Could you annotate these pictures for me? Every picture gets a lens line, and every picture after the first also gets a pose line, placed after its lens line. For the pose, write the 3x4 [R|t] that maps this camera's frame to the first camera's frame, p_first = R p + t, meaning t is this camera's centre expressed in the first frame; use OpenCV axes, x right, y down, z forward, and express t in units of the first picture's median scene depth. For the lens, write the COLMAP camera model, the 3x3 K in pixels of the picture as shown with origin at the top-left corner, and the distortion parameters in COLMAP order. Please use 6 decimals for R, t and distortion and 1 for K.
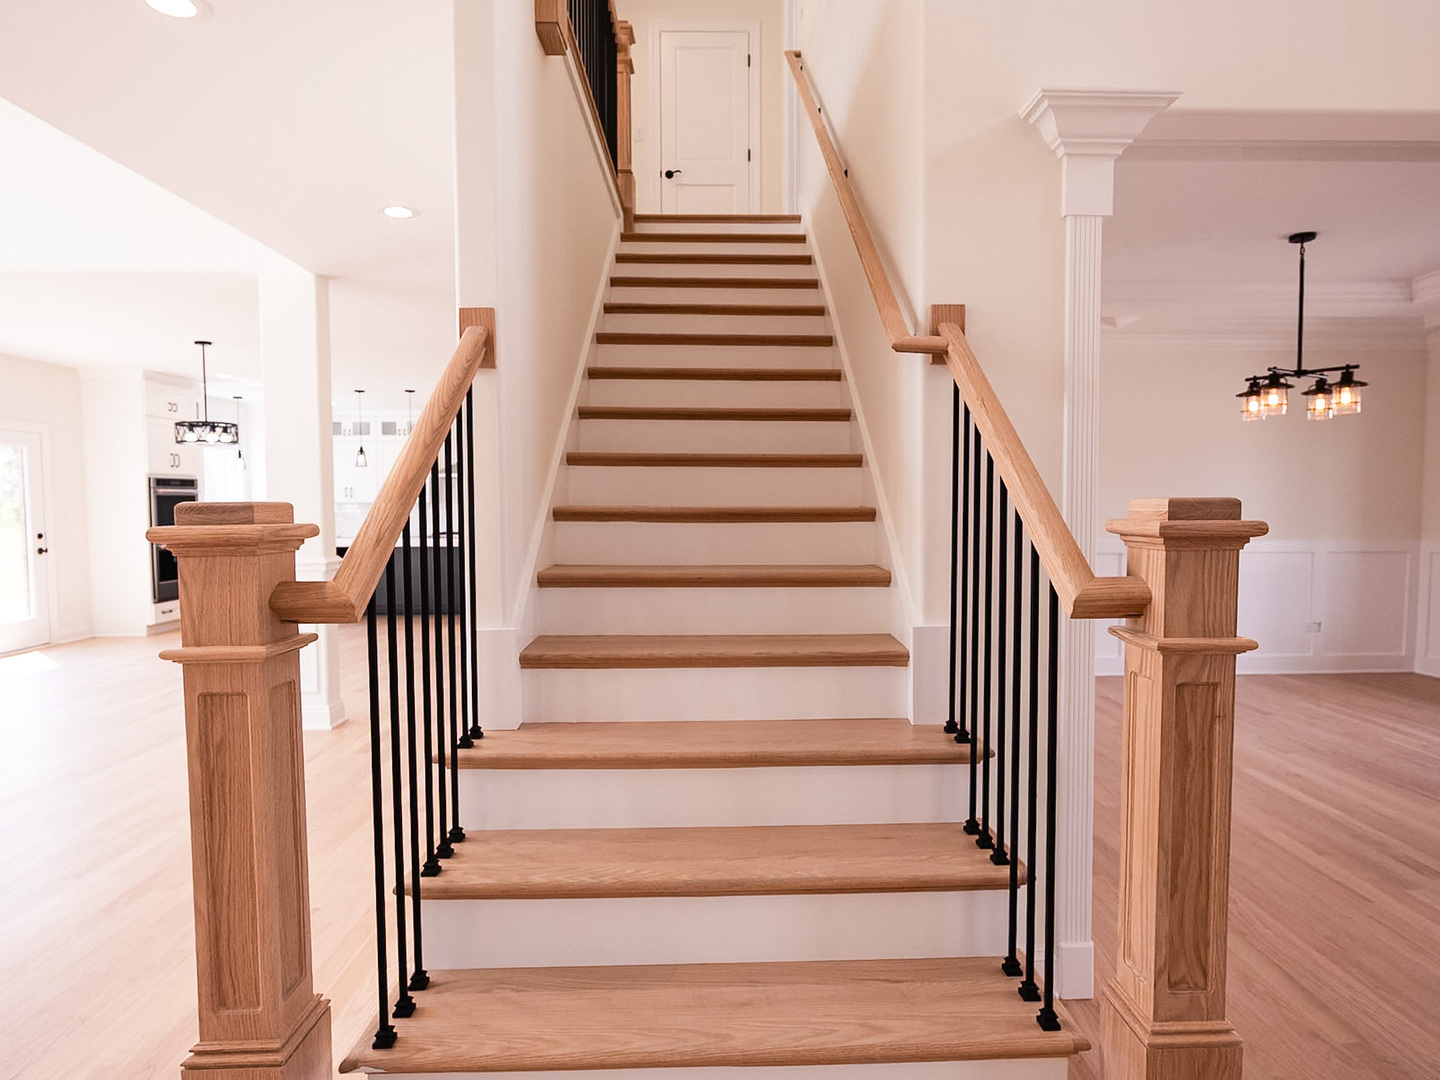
lens RADIAL K [[827.0, 0, 731.5], [0, 827.0, 545.1], [0, 0, 1]] dist [-0.003307, -0.000431]
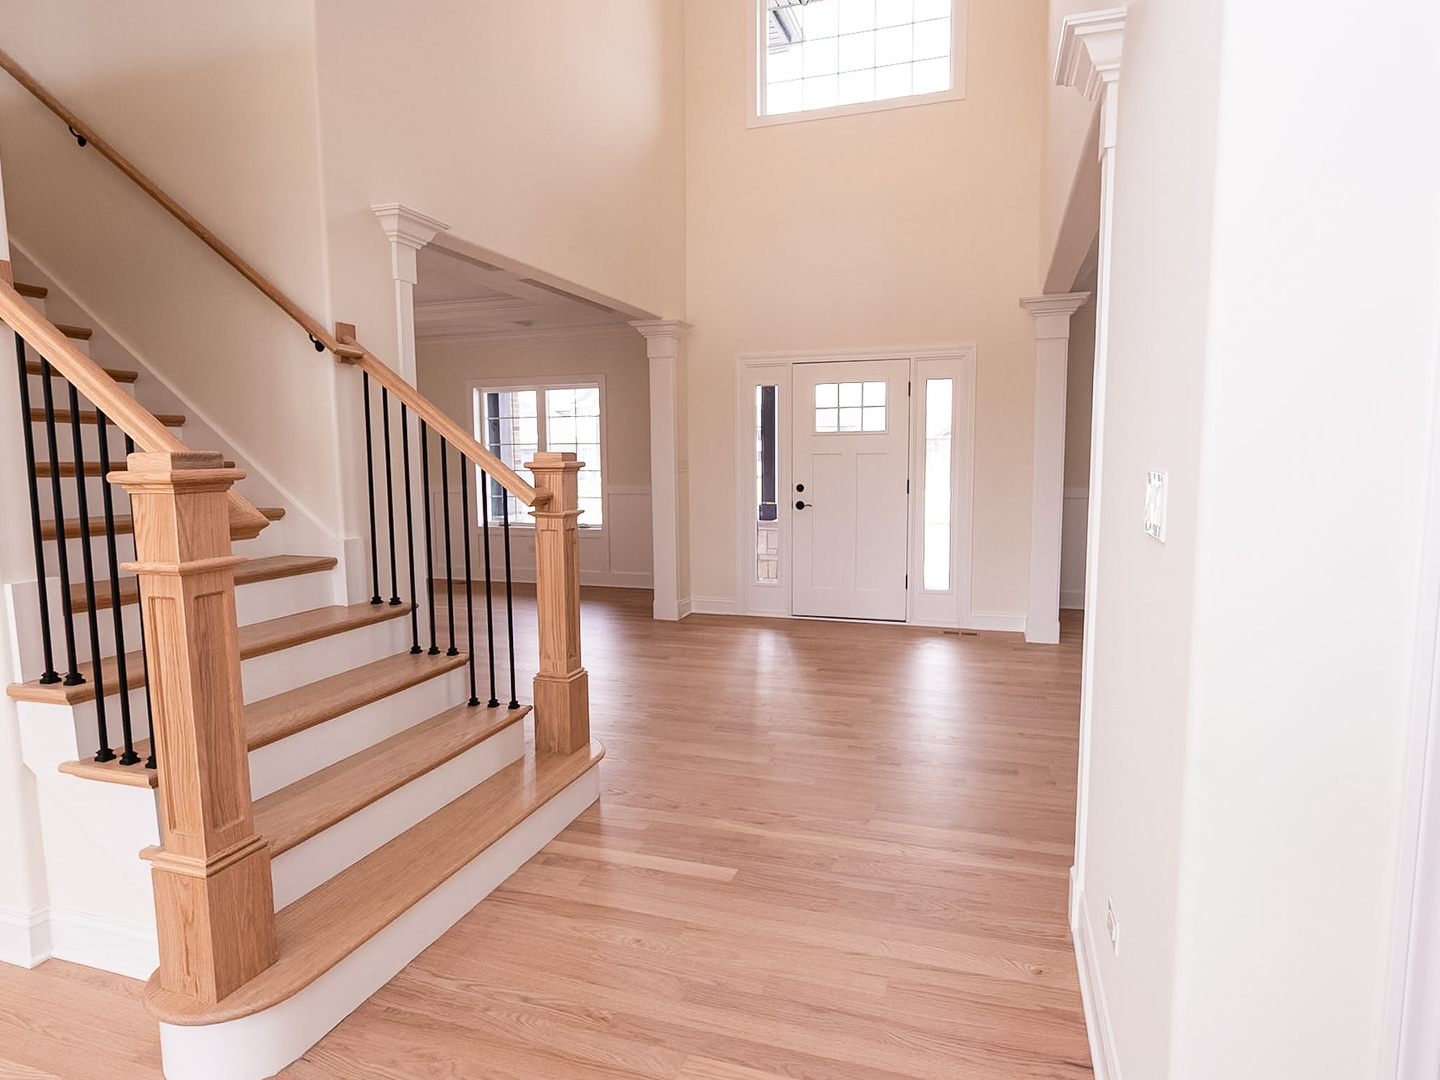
lens RADIAL K [[827.0, 0, 724.9], [0, 827.0, 541.3], [0, 0, 1]] dist [-0.003307, -0.000431]
pose [[0.339258, -0.096446, 0.935736, -0.490559], [0.055628, 0.995046, 0.082391, 0.009124], [-0.939047, 0.024101, 0.342942, -0.079532]]
